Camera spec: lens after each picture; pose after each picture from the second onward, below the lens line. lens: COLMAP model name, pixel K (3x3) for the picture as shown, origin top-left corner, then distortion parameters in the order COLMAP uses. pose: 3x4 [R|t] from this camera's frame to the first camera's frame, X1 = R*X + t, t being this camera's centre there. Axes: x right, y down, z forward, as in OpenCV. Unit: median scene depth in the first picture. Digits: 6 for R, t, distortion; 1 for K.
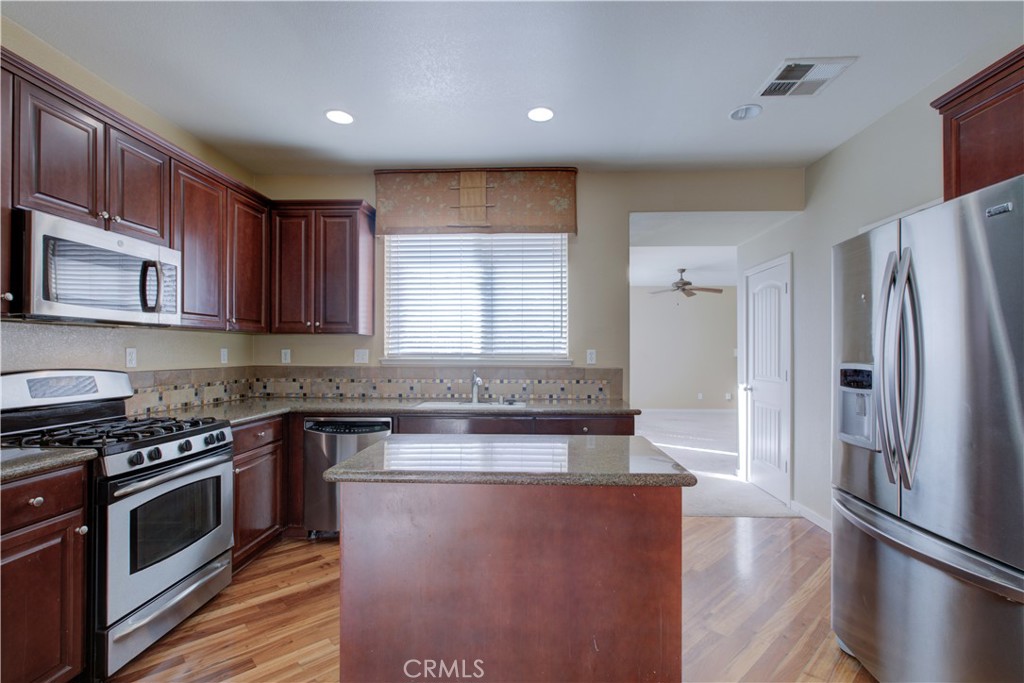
lens RADIAL K [[469.9, 0, 516.4], [0, 469.9, 349.4], [0, 0, 1]] dist [-0.008327, 0.004106]
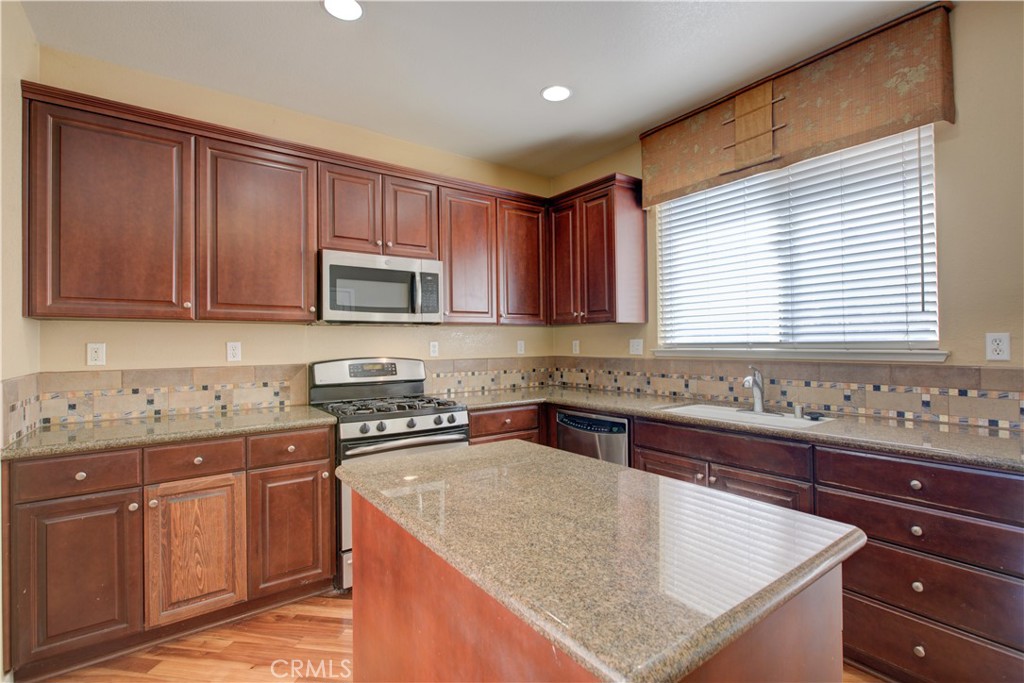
lens RADIAL K [[469.9, 0, 516.1], [0, 469.9, 339.6], [0, 0, 1]] dist [-0.008327, 0.004106]
pose [[0.623128, -0.015562, -0.781965, 0.235928], [0.017199, 0.999833, -0.006193, 0.002507], [0.781931, -0.009590, 0.623291, 0.268422]]
